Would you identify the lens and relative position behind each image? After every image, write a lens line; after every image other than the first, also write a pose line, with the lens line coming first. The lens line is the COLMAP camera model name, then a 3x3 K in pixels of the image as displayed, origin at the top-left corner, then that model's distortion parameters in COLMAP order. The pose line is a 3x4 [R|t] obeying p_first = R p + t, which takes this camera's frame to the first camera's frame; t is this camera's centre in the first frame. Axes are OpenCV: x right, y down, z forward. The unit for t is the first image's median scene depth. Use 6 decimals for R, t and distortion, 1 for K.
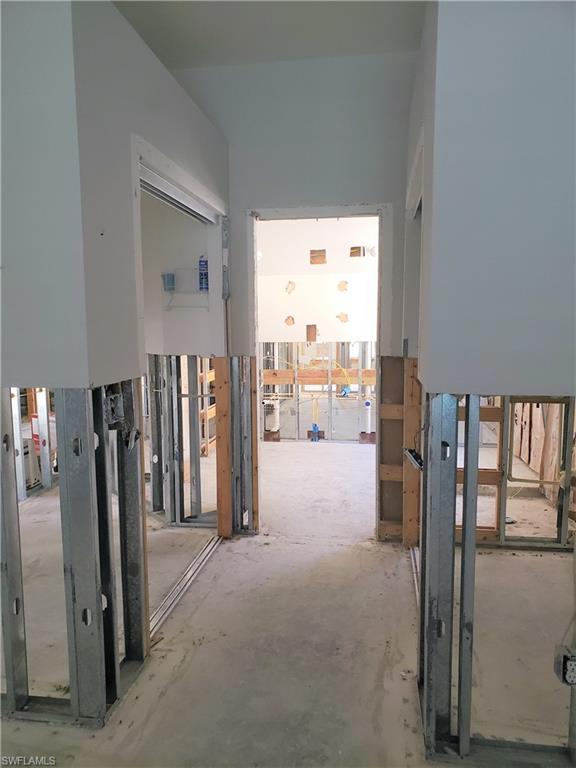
lens RADIAL K [[598.5, 0, 286.5], [0, 598.5, 386.5], [0, 0, 1]] dist [0.024393, -0.017762]
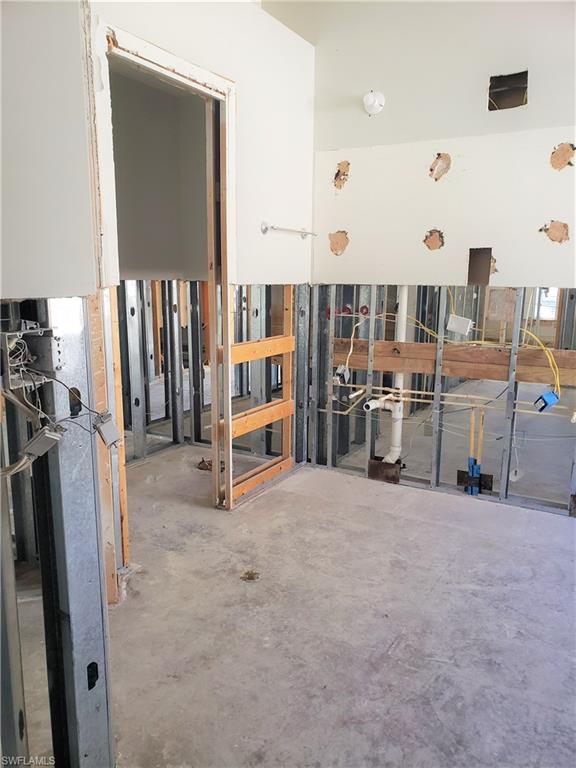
lens RADIAL K [[598.5, 0, 291.7], [0, 598.5, 384.1], [0, 0, 1]] dist [0.024393, -0.017762]
pose [[0.932171, 0.083109, -0.352349, 0.076520], [-0.053667, 0.994262, 0.092536, -0.034033], [0.358017, -0.067350, 0.931283, 0.504975]]
